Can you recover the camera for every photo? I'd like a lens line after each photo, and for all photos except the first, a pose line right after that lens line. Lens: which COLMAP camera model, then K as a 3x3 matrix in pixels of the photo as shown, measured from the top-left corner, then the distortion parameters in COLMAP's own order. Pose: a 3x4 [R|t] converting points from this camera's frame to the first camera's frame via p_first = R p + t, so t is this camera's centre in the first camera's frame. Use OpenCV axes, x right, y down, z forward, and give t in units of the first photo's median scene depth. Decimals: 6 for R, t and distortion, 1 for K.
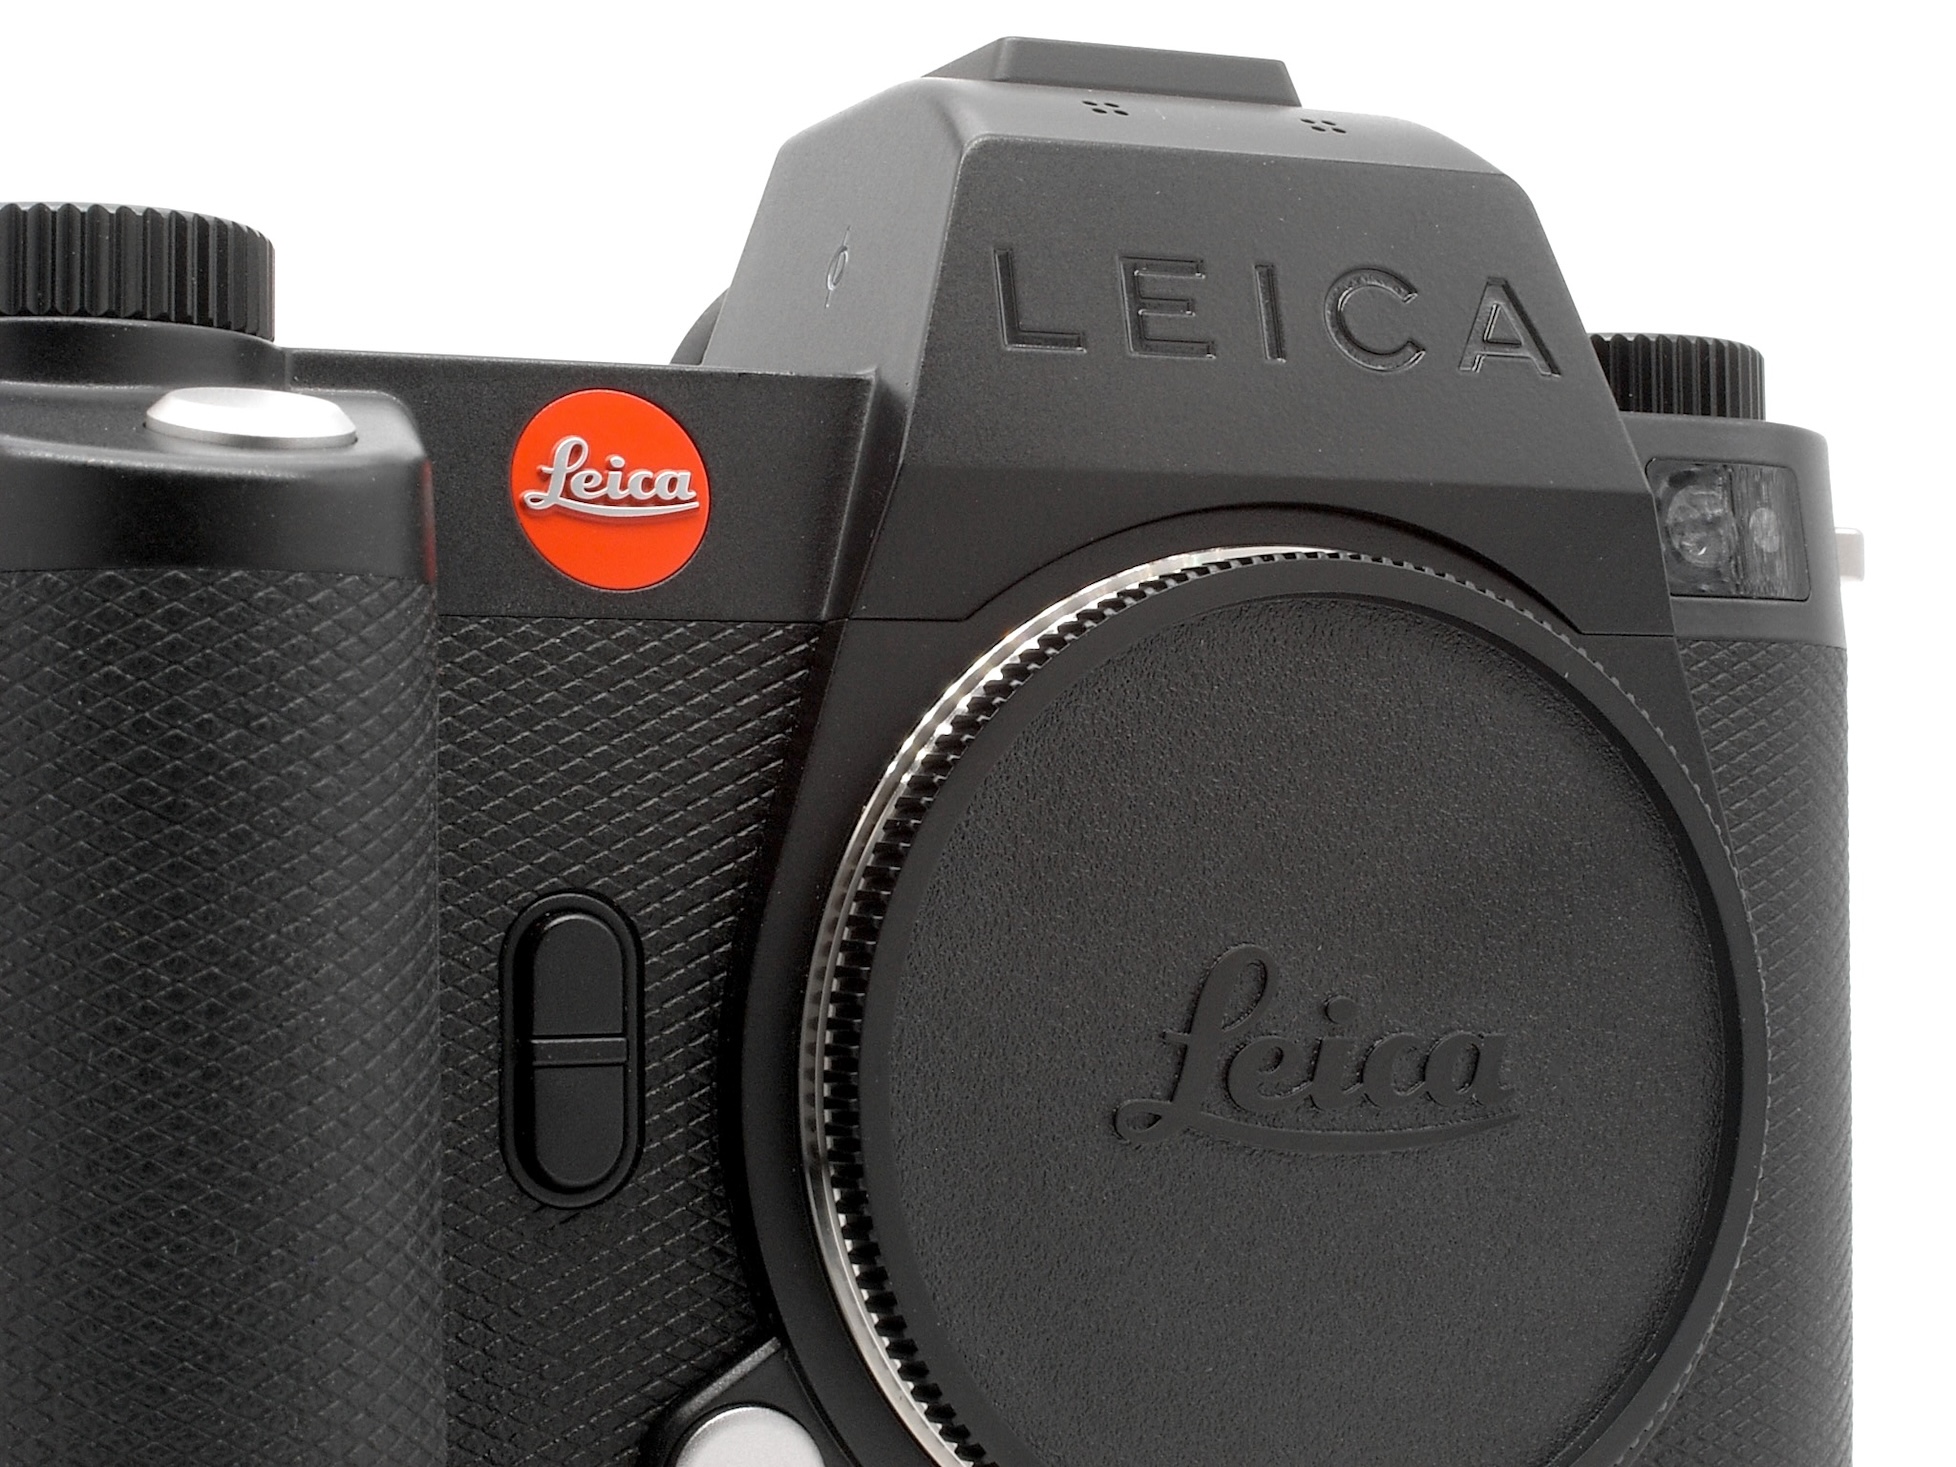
lens RADIAL K [[3870.0, 0, 978.0], [0, 3870.0, 733.5], [0, 0, 1]] dist [-0.016534, -0.624530]
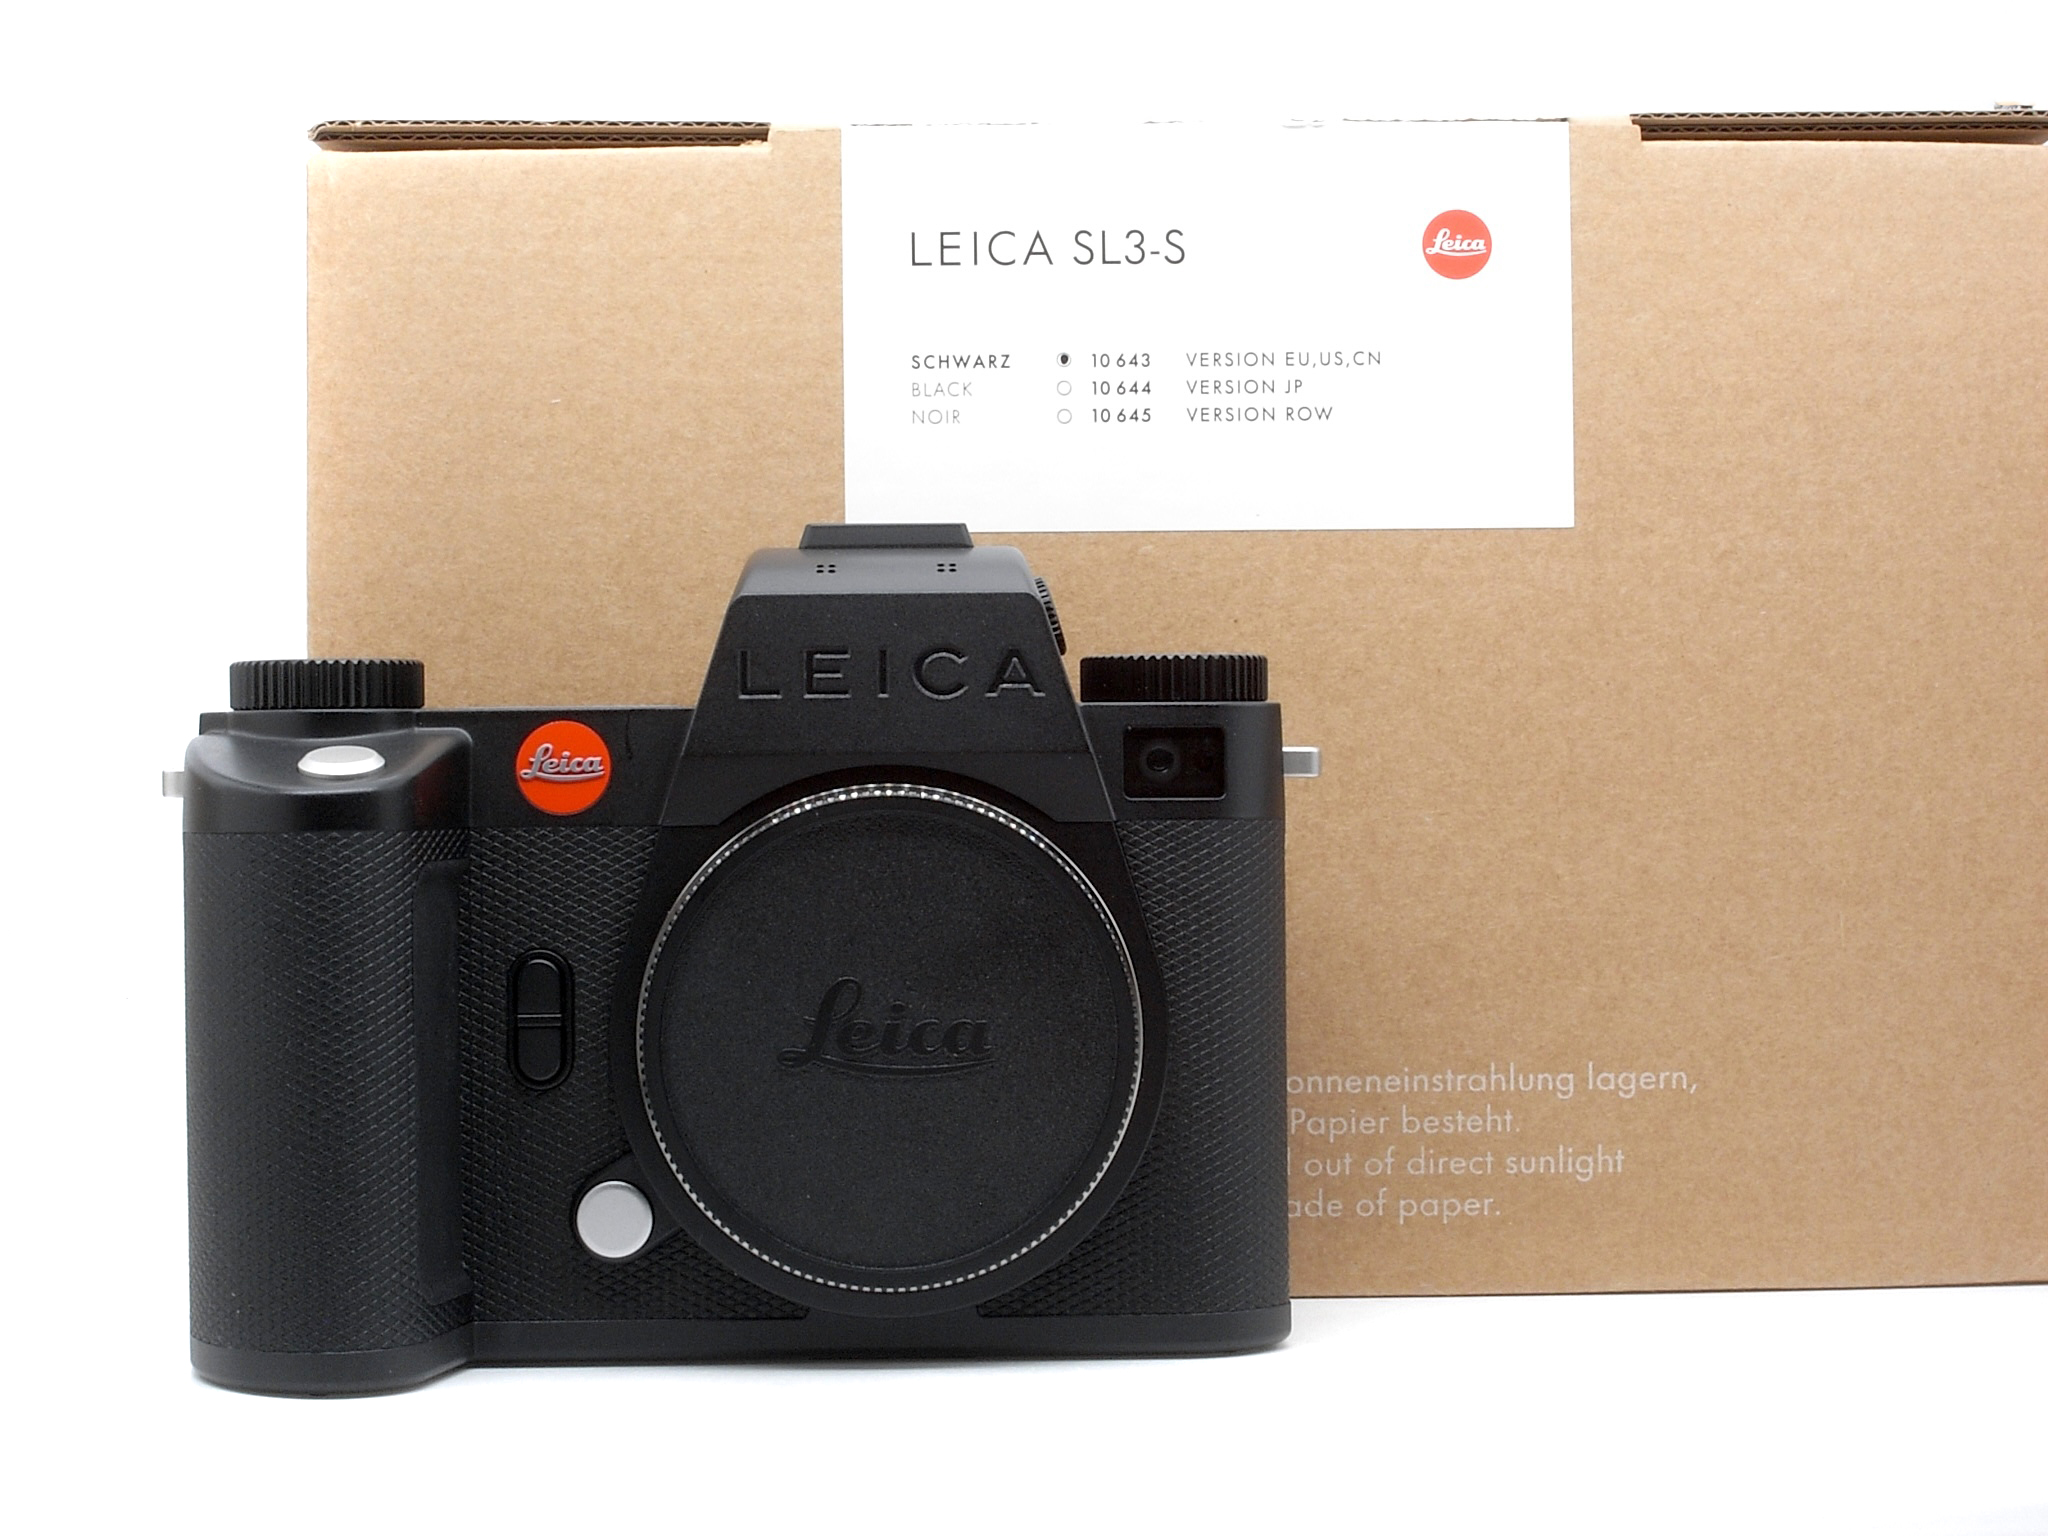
lens RADIAL K [[4052.0, 0, 1024.0], [0, 4052.0, 768.0], [0, 0, 1]] dist [-0.016534, -0.624530]
pose [[0.902951, -0.003565, -0.429728, 1.132270], [0.012774, 0.999746, 0.018545, -0.101492], [0.429553, -0.022235, 0.902768, -0.974718]]
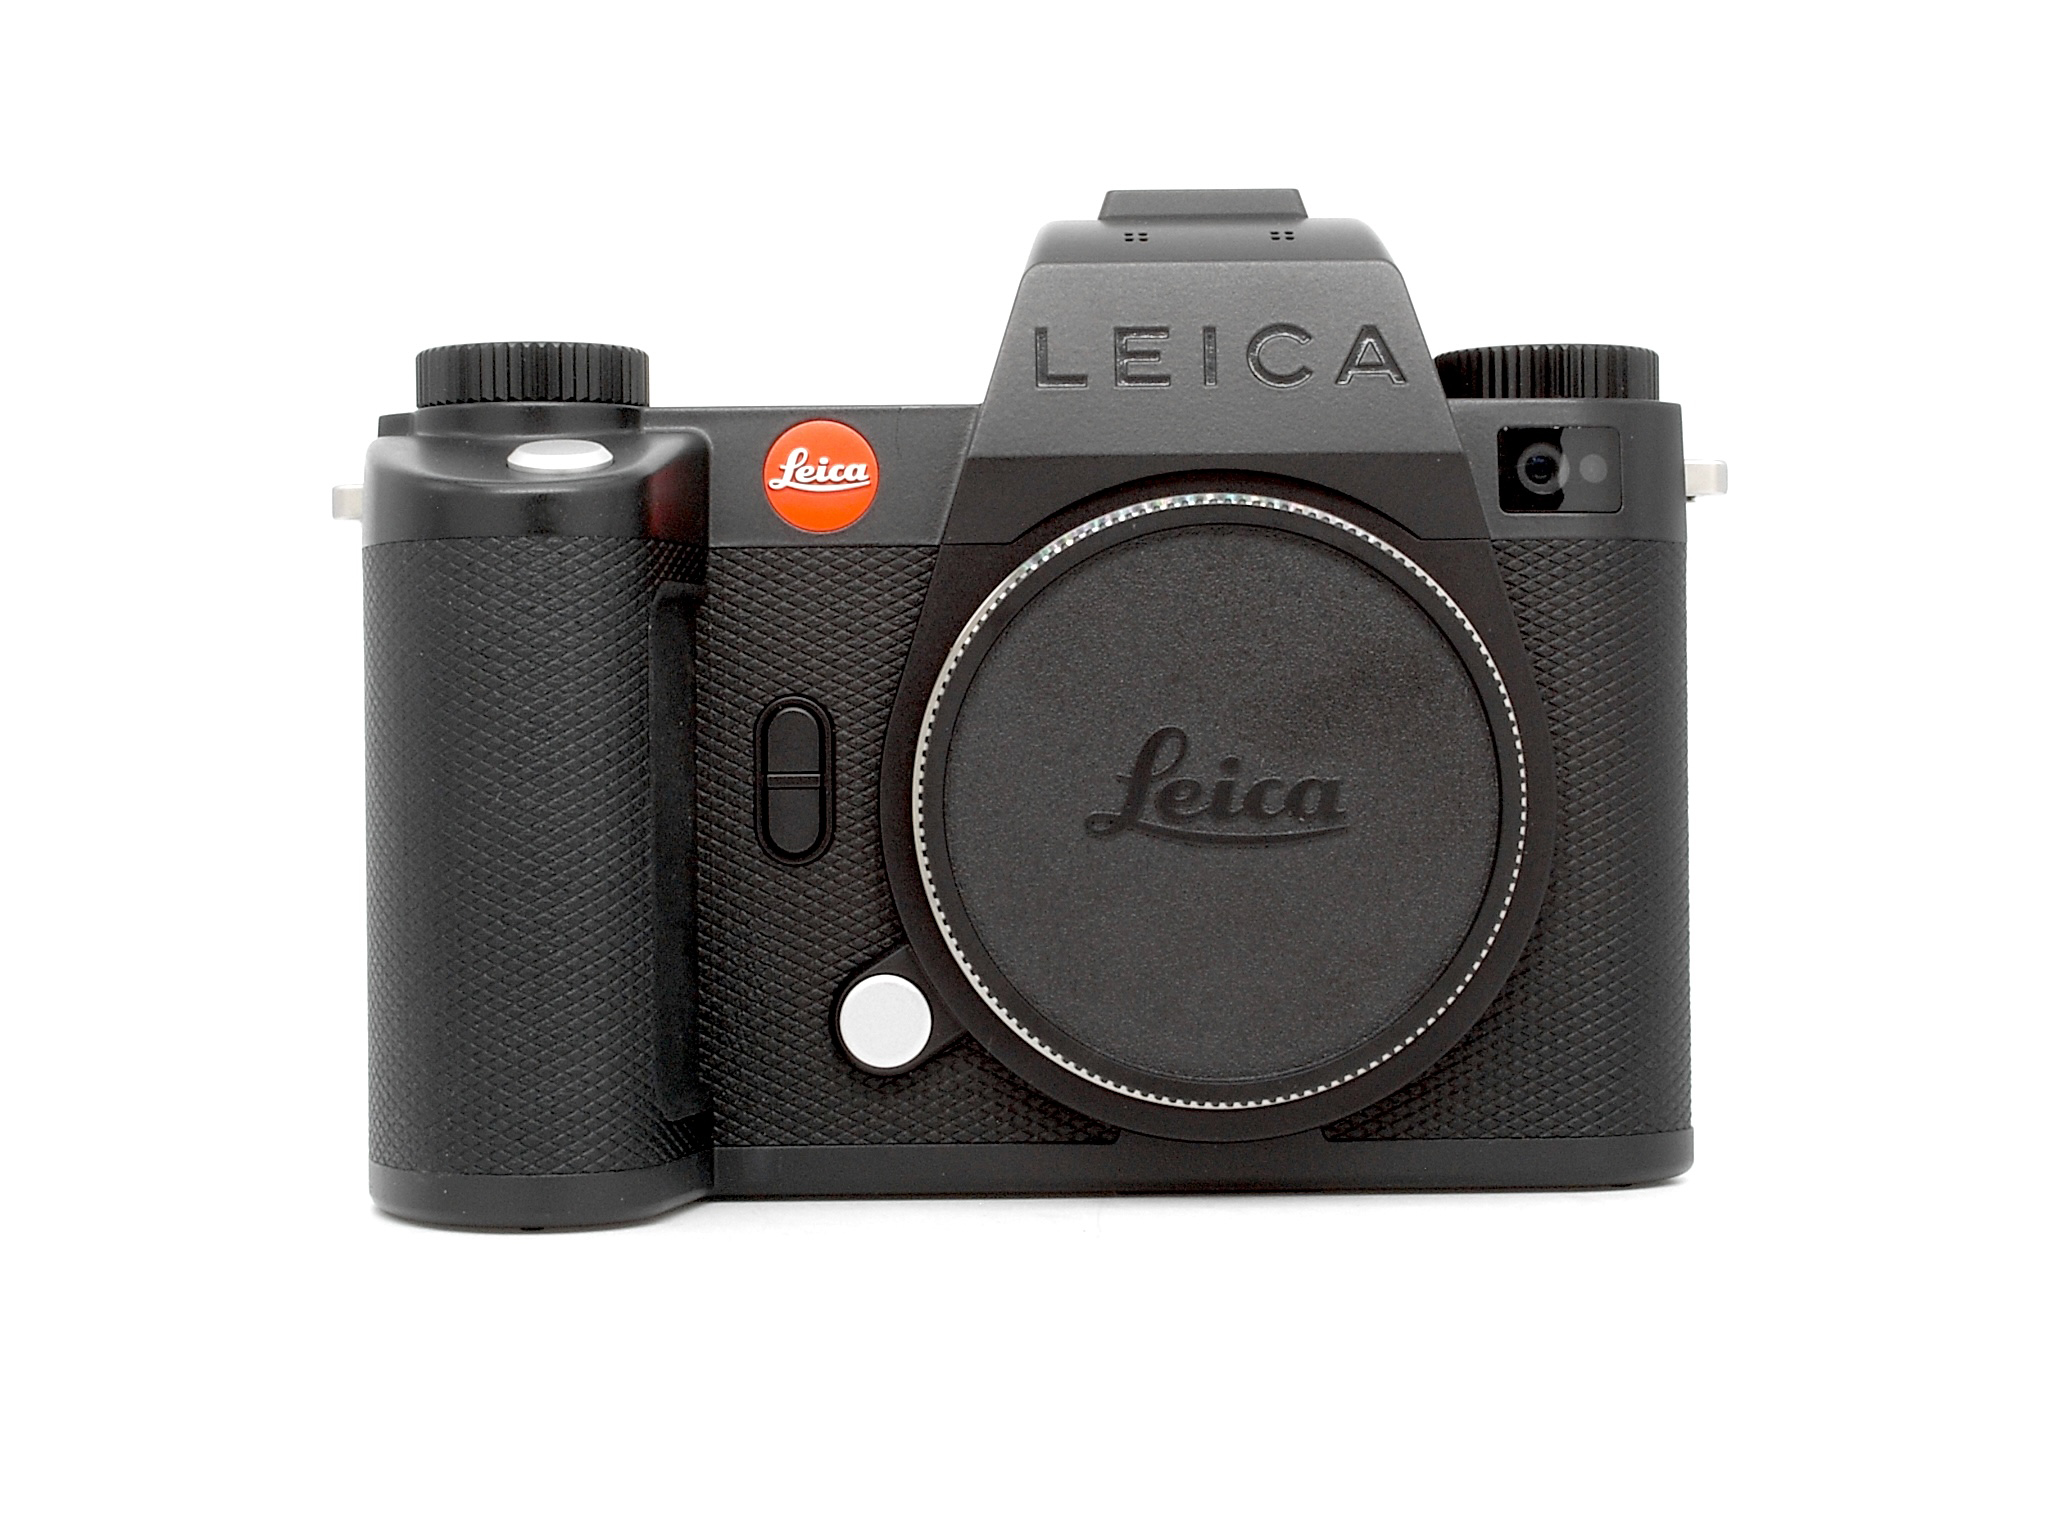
lens RADIAL K [[4052.0, 0, 1024.0], [0, 4052.0, 768.0], [0, 0, 1]] dist [-0.016534, -0.624530]
pose [[0.898672, -0.003731, -0.438605, 0.826492], [0.013894, 0.999704, 0.019964, 0.037801], [0.438401, -0.024035, 0.898458, -0.679761]]
